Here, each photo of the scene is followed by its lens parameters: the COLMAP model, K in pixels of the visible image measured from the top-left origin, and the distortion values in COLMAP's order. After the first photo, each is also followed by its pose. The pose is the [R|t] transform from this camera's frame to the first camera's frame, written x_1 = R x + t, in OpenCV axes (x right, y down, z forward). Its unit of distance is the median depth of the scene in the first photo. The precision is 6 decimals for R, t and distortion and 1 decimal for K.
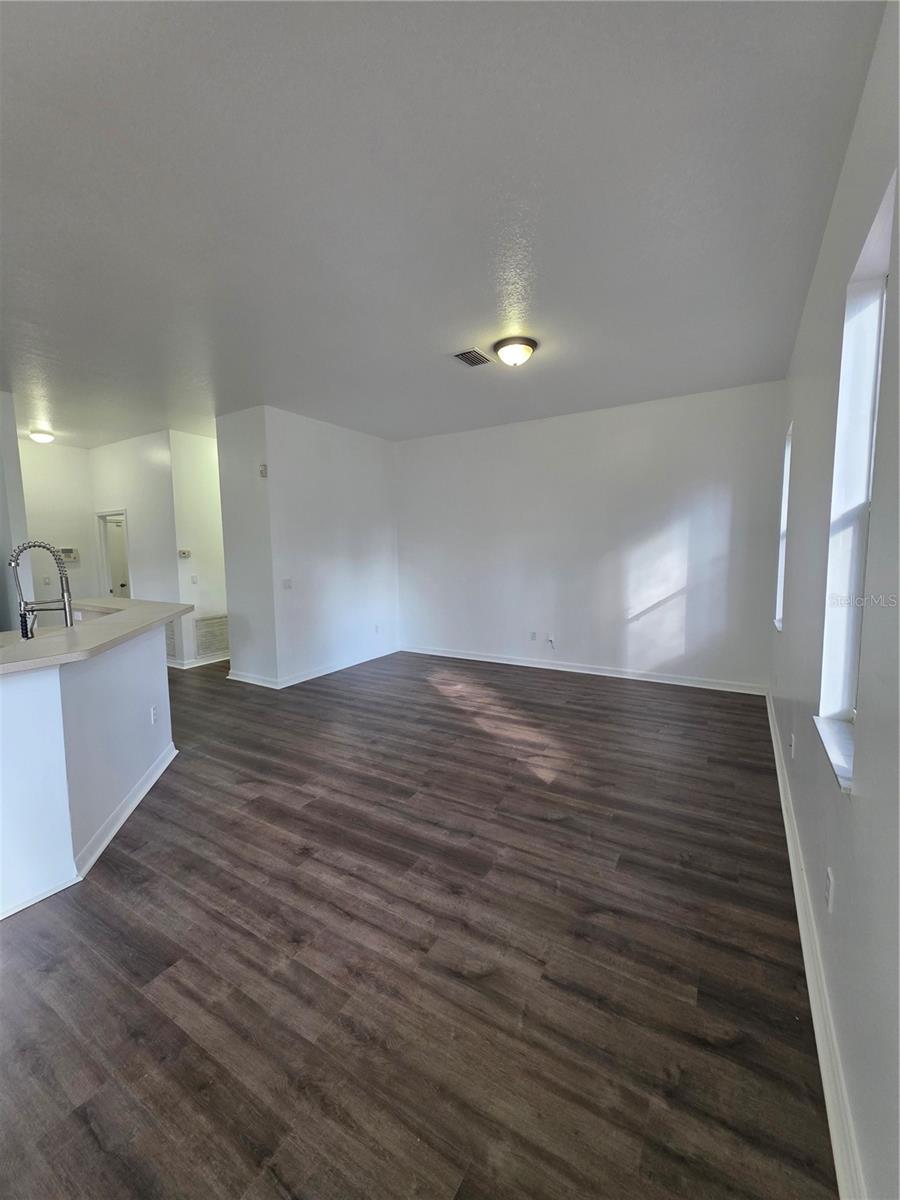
lens RADIAL K [[478.2, 0, 453.9], [0, 478.2, 592.0], [0, 0, 1]] dist [-0.000822, 0.000038]
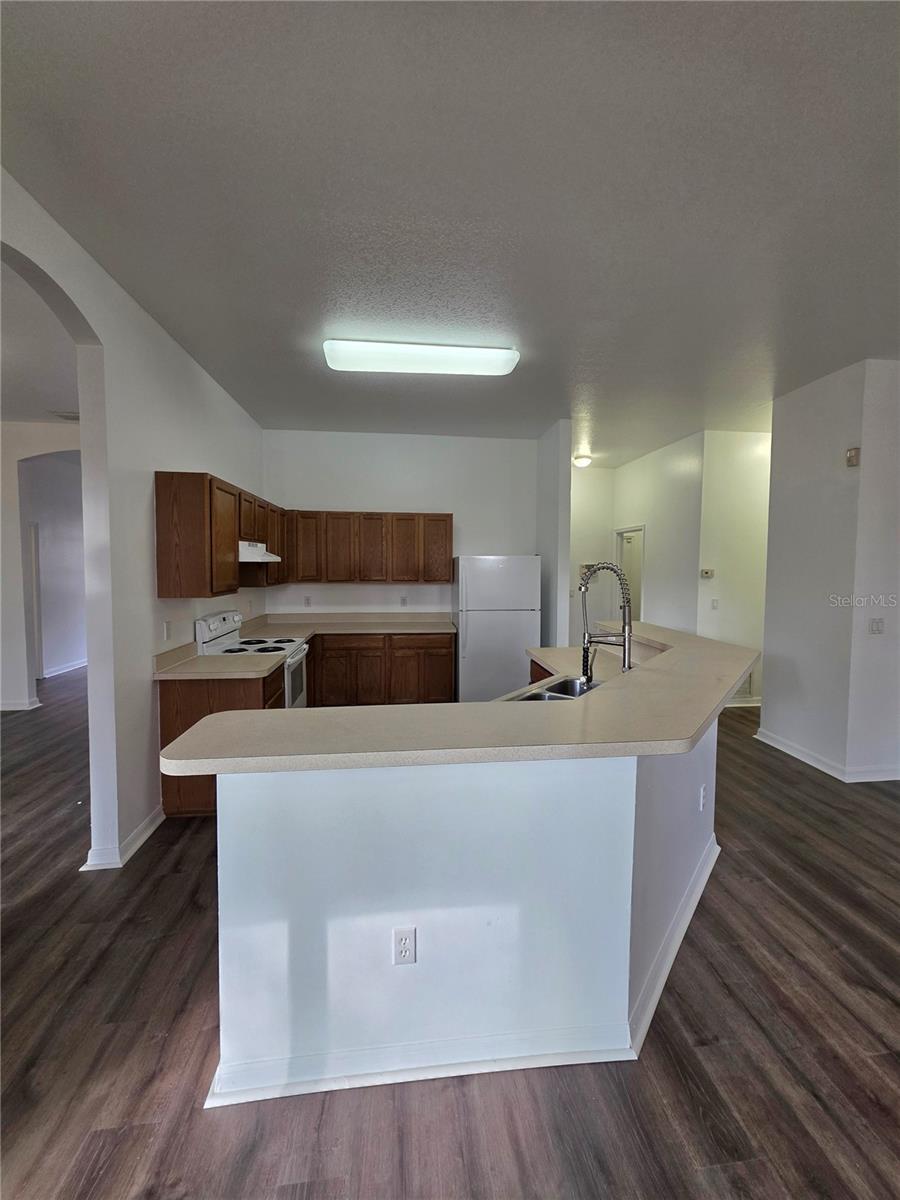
lens RADIAL K [[478.2, 0, 453.9], [0, 478.2, 592.0], [0, 0, 1]] dist [-0.000822, 0.000038]
pose [[0.610594, 0.063793, -0.789370, -0.209230], [-0.087307, 0.996097, 0.012965, -0.023633], [0.787116, 0.061001, 0.613781, 0.158221]]
